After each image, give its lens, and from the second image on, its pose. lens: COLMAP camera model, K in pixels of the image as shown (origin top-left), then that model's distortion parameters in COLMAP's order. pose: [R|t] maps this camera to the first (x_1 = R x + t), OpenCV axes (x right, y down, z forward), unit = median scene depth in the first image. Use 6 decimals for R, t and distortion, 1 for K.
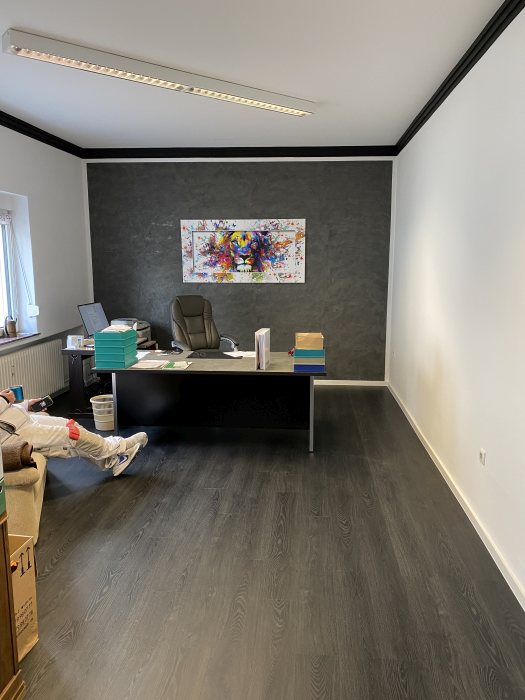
lens RADIAL K [[528.9, 0, 262.5], [0, 528.9, 350.0], [0, 0, 1]] dist [0.001889, 0.003292]
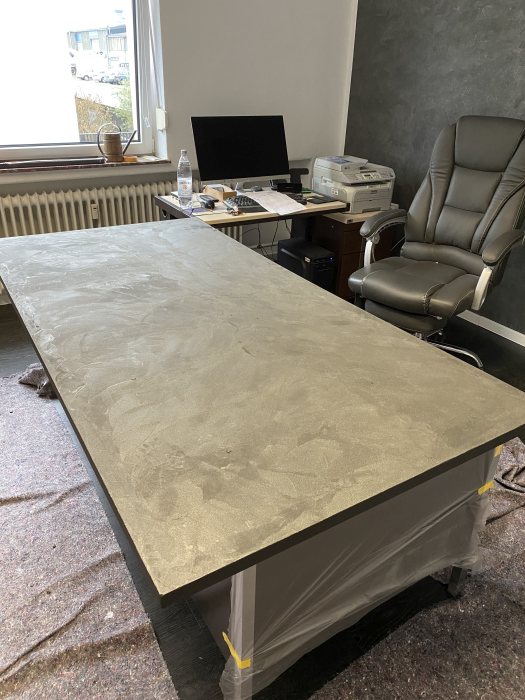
lens RADIAL K [[528.9, 0, 262.5], [0, 528.9, 350.0], [0, 0, 1]] dist [0.001889, 0.003292]
pose [[0.596156, 0.393318, -0.699928, 0.125362], [-0.164004, 0.913060, 0.373396, -0.064027], [0.785939, -0.107812, 0.608832, 0.568450]]
